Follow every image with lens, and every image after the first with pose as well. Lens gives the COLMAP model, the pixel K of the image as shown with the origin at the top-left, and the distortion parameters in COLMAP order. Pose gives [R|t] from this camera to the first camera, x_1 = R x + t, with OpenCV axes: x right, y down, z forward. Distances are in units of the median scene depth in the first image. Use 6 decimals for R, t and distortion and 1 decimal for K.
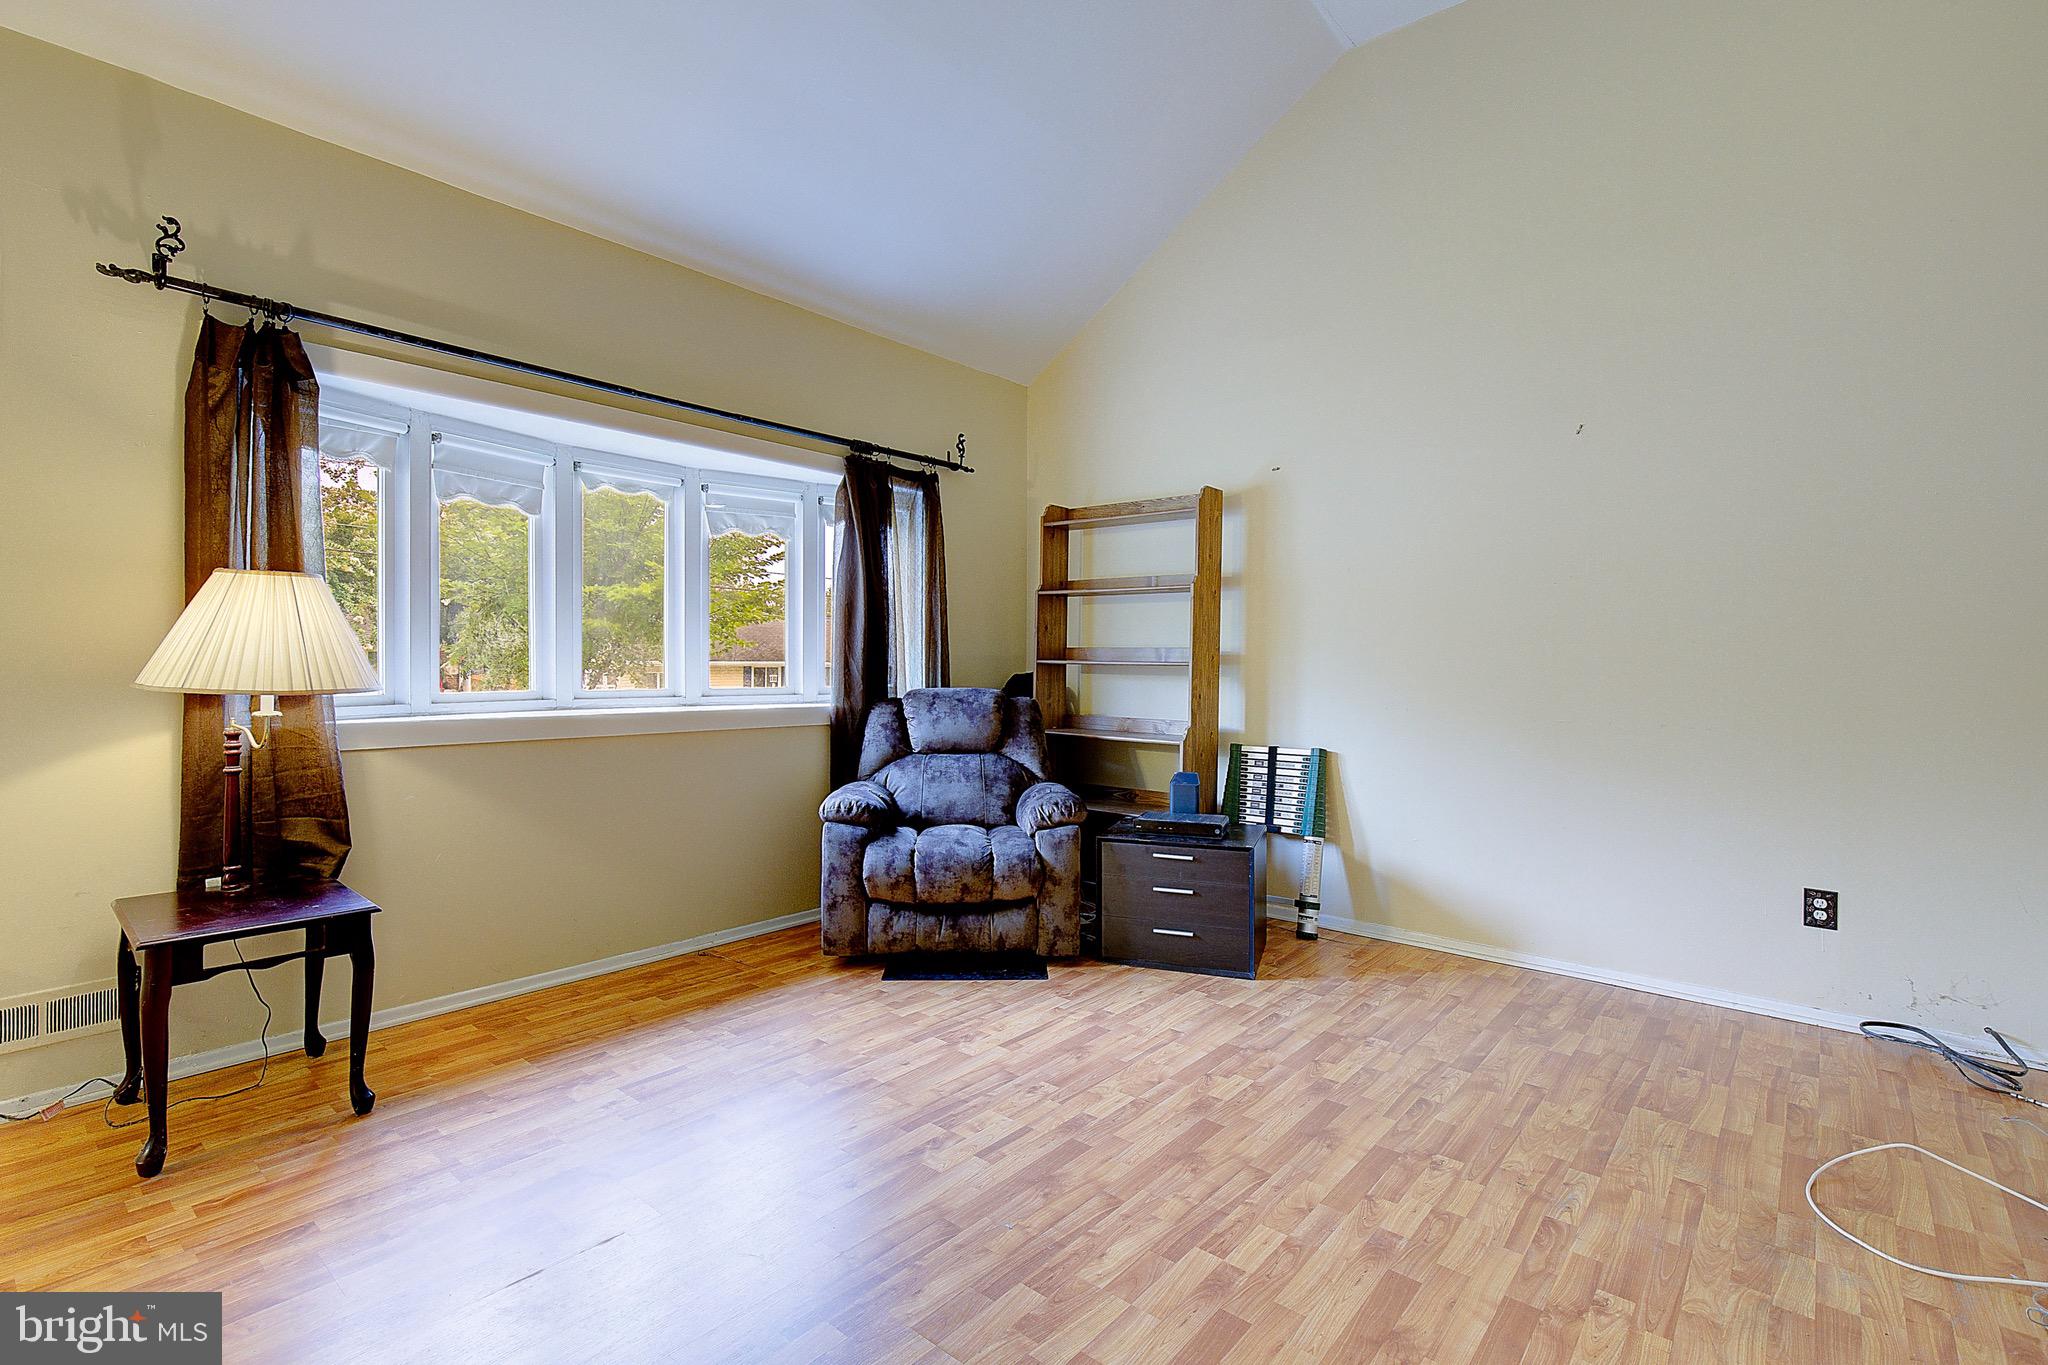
lens RADIAL K [[942.1, 0, 1022.8], [0, 942.1, 663.9], [0, 0, 1]] dist [0.000365, -0.000396]
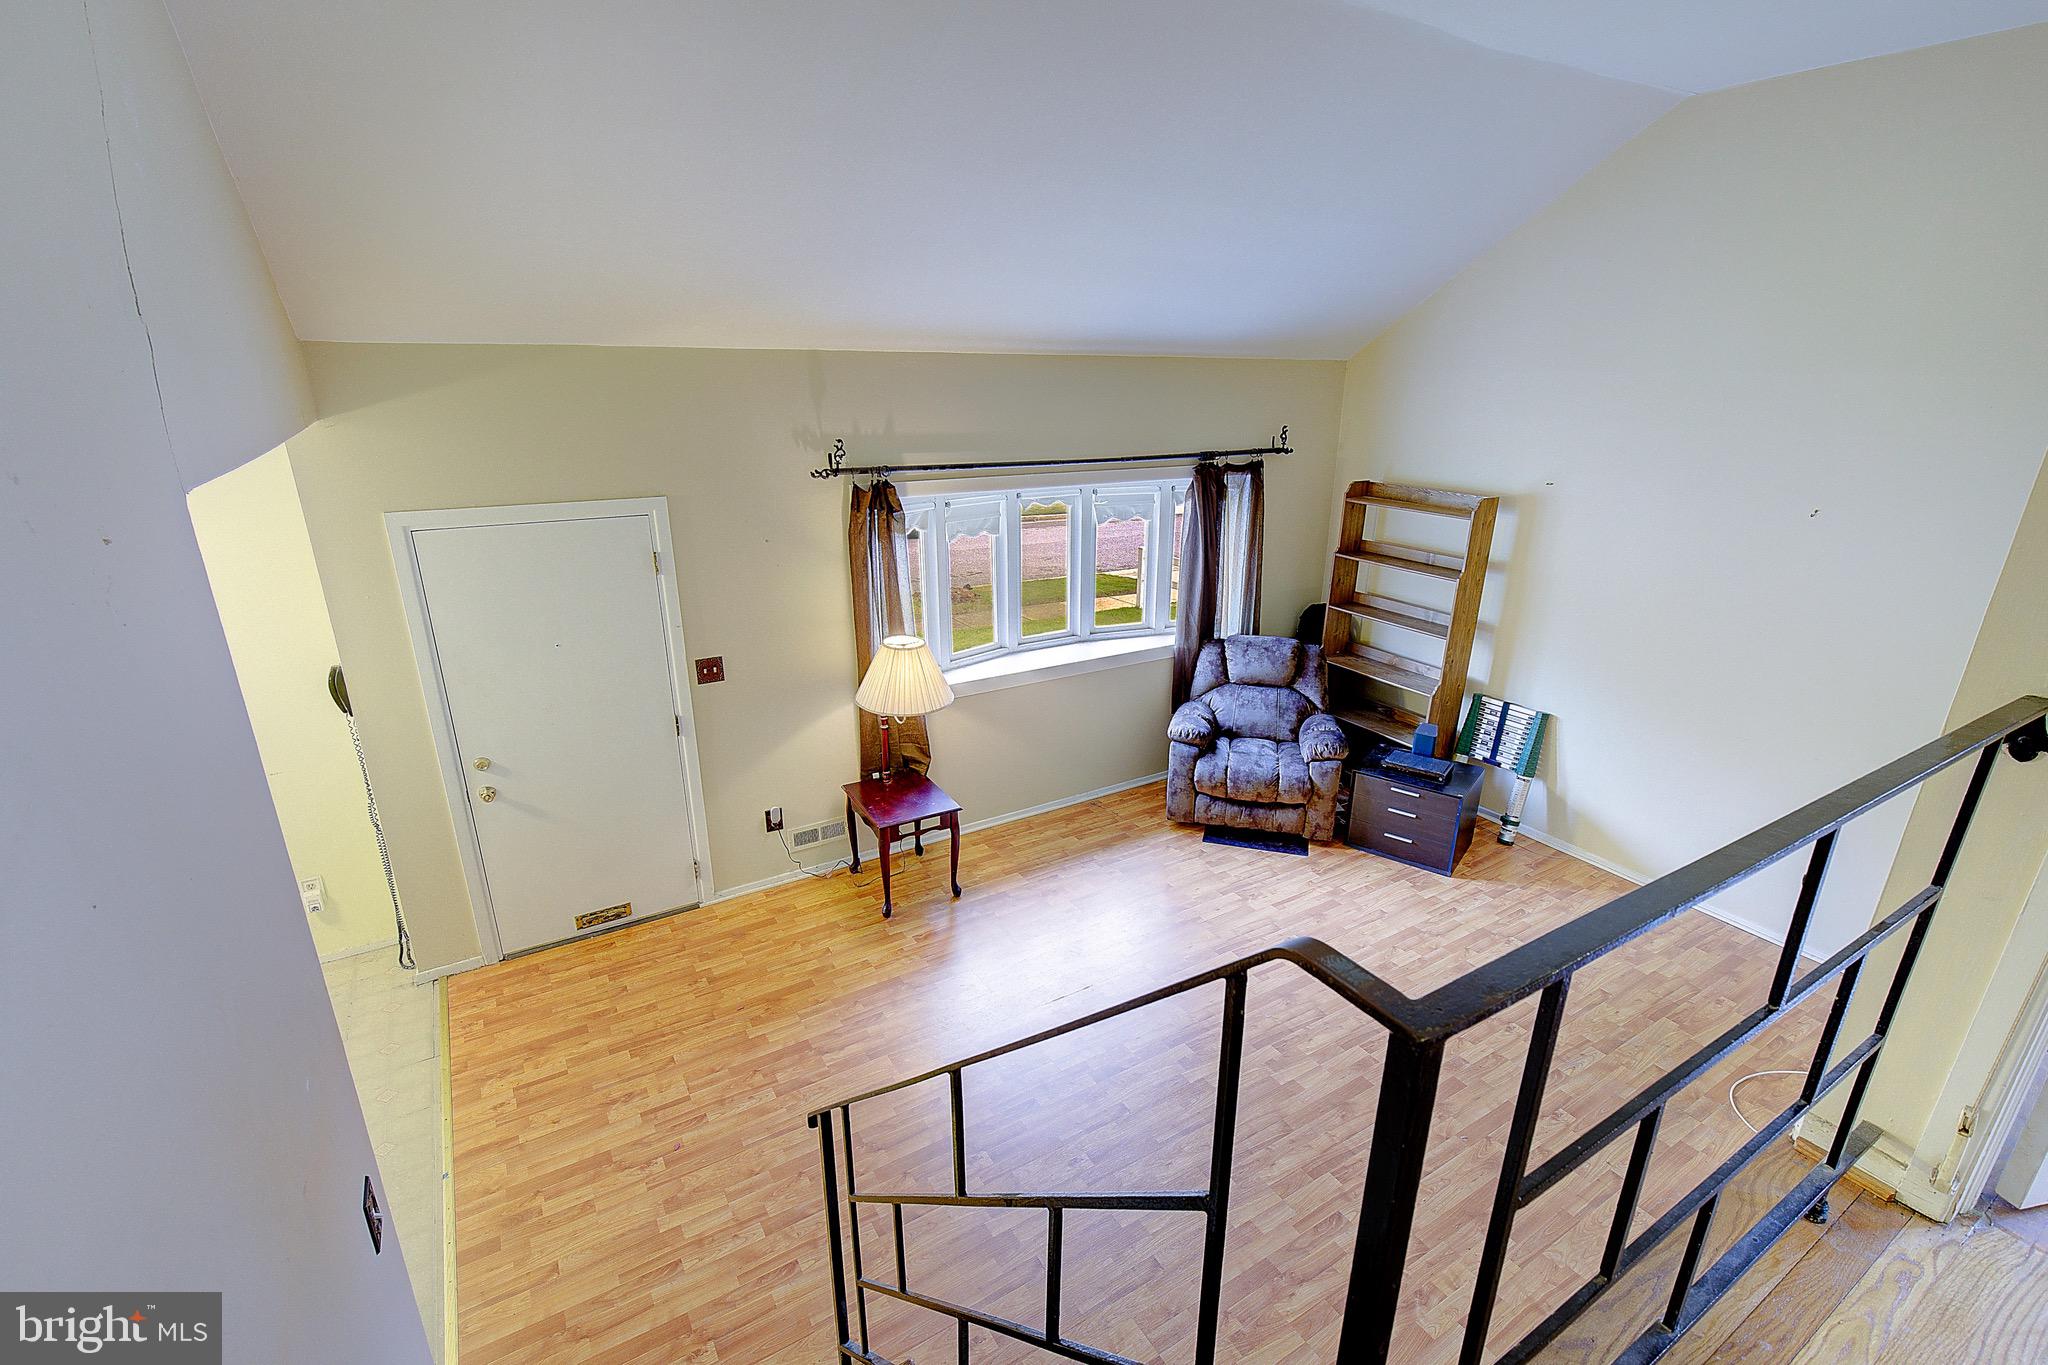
lens RADIAL K [[909.9, 0, 1024.0], [0, 909.9, 682.5], [0, 0, 1]] dist [-0.000898, 0.000084]
pose [[0.949158, 0.099615, -0.298625, 0.000956], [0.000028, 0.948587, 0.316518, -0.384650], [0.314801, -0.300434, 0.900355, -0.397534]]
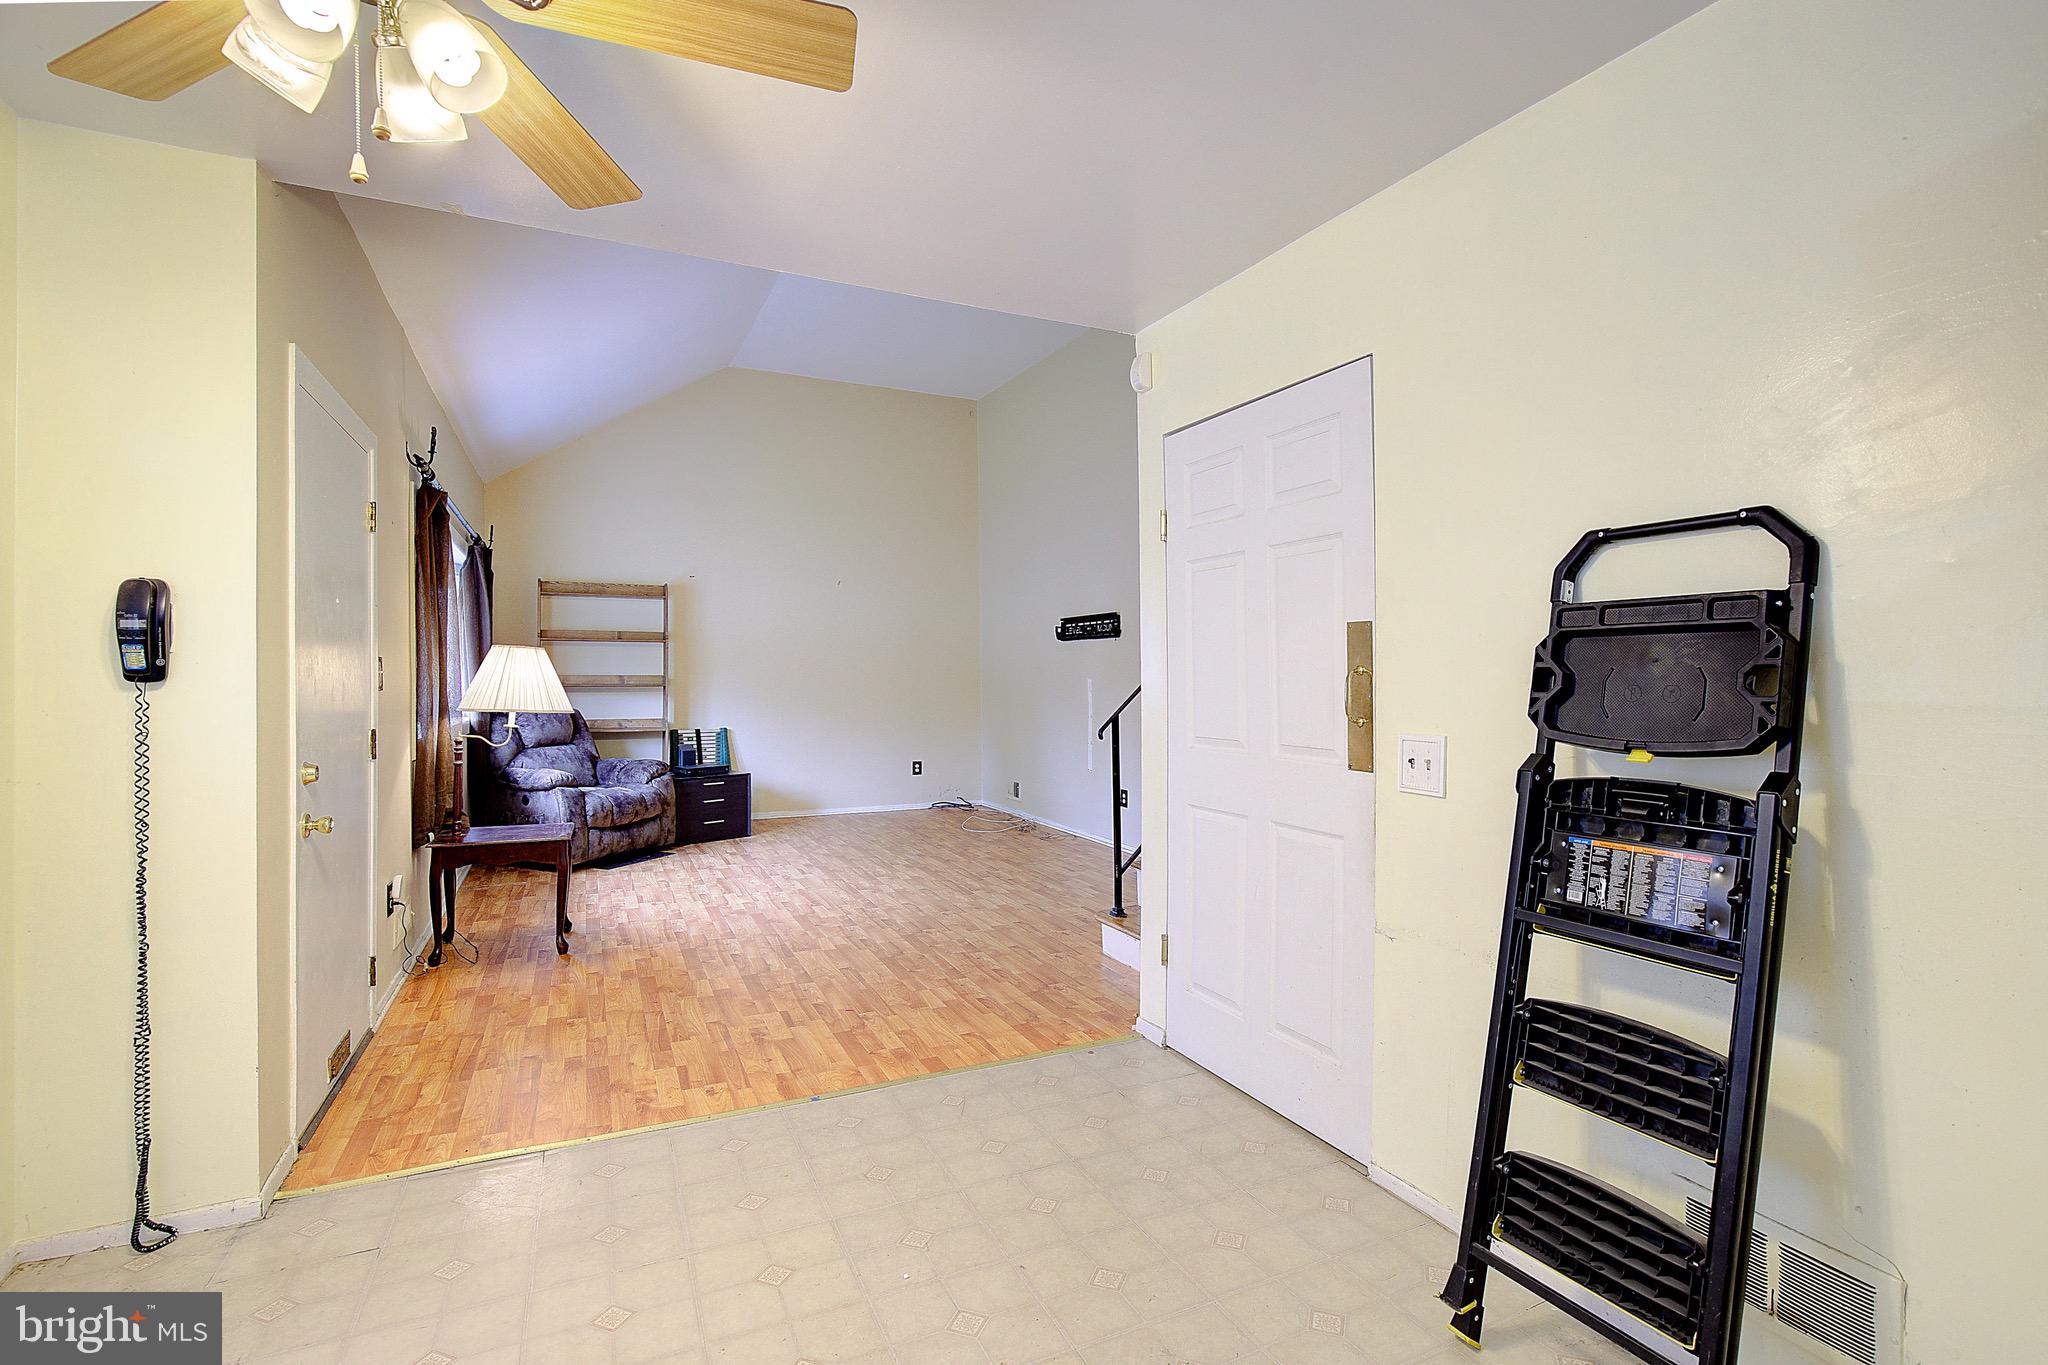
lens RADIAL K [[939.8, 0, 1037.6], [0, 939.8, 686.0], [0, 0, 1]] dist [-0.028080, 0.000830]
pose [[0.416968, -0.020616, 0.908687, -1.239321], [0.008661, 0.999787, 0.018709, -0.027052], [-0.908880, 0.000069, 0.417058, -0.396744]]
